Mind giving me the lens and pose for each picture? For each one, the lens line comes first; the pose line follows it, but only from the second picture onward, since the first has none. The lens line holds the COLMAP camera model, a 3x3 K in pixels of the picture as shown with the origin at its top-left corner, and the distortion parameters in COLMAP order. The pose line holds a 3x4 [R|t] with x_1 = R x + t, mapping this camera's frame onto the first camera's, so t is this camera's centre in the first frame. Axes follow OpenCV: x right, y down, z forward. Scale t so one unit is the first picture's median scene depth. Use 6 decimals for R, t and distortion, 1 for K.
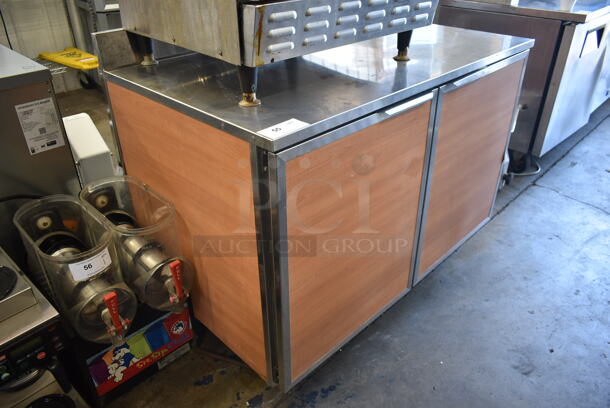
lens RADIAL K [[474.3, 0, 305.6], [0, 474.3, 204.4], [0, 0, 1]] dist [-0.008277, 0.001458]
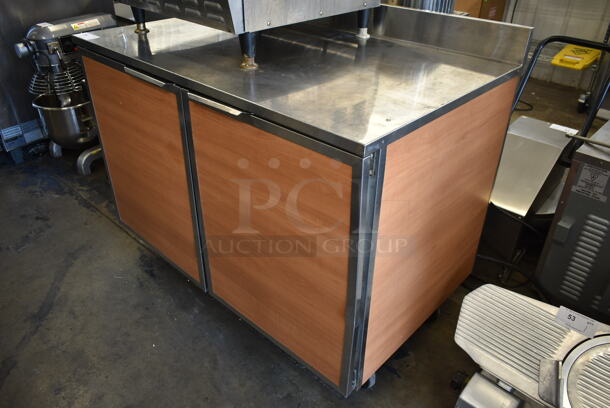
lens RADIAL K [[474.3, 0, 303.3], [0, 474.3, 199.3], [0, 0, 1]] dist [-0.008277, 0.001458]
pose [[0.030971, 0.530553, -0.847086, 1.053842], [-0.529252, 0.727637, 0.436389, -0.544275], [0.847899, 0.434807, 0.303332, 0.872668]]
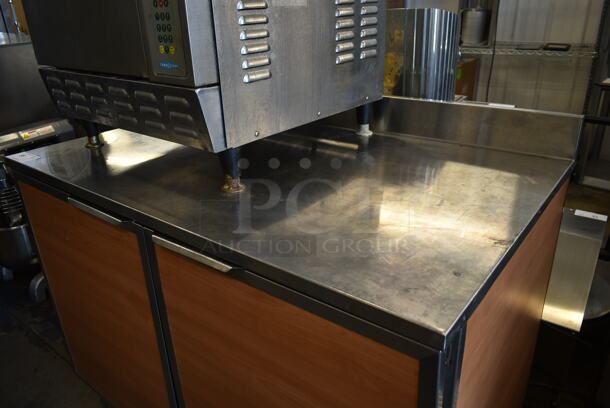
lens RADIAL K [[474.3, 0, 306.4], [0, 474.3, 207.8], [0, 0, 1]] dist [-0.008277, 0.001458]
pose [[0.119205, 0.397051, -0.910022, 0.793110], [-0.486642, 0.822278, 0.295022, -0.510333], [0.865430, 0.407687, 0.291242, 0.850943]]
